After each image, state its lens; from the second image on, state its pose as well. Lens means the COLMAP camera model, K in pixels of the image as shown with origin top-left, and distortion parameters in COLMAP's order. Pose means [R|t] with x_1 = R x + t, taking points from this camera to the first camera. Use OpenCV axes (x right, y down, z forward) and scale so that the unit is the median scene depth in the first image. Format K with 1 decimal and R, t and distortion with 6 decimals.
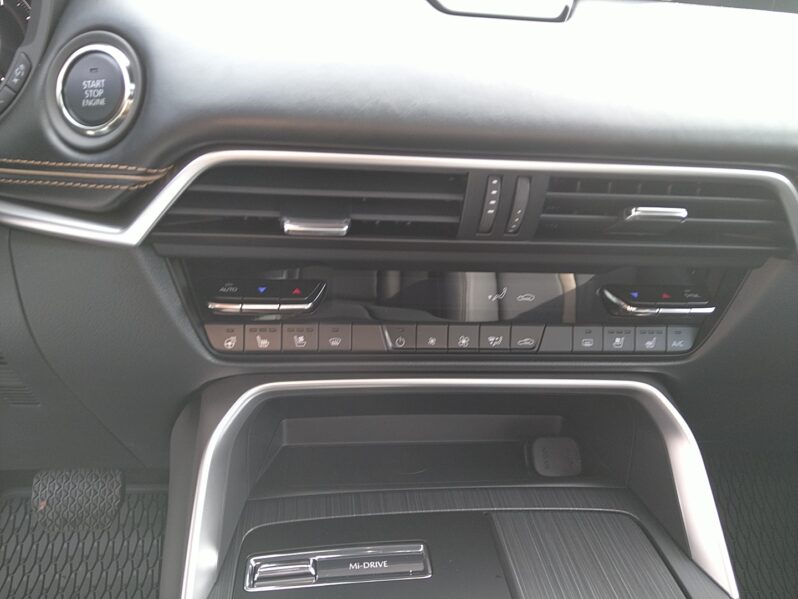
lens RADIAL K [[618.4, 0, 399.0], [0, 618.4, 299.5], [0, 0, 1]] dist [0.065615, -0.103915]
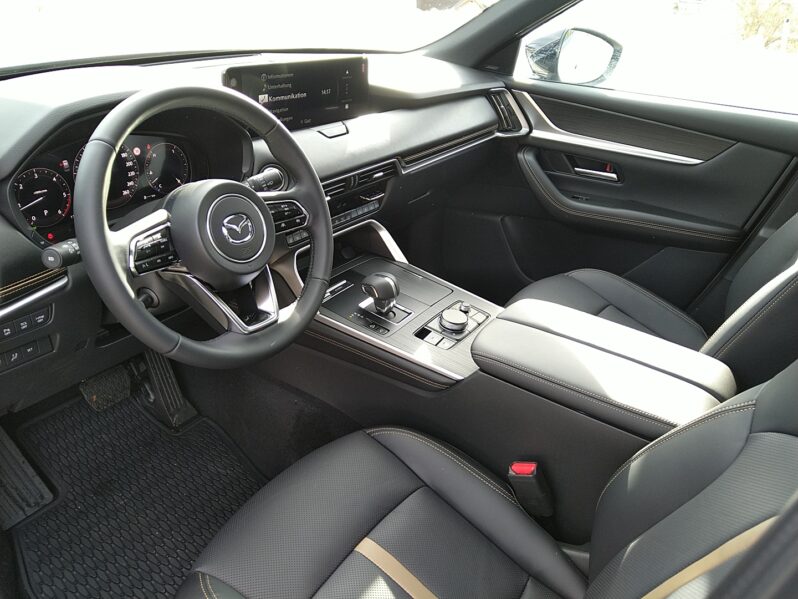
lens RADIAL K [[618.4, 0, 399.0], [0, 618.4, 299.5], [0, 0, 1]] dist [0.065615, -0.103915]
pose [[0.674368, -0.368599, 0.639815, -2.132142], [0.254722, 0.929432, 0.266969, -0.379522], [-0.693069, -0.017060, 0.720669, -1.816535]]
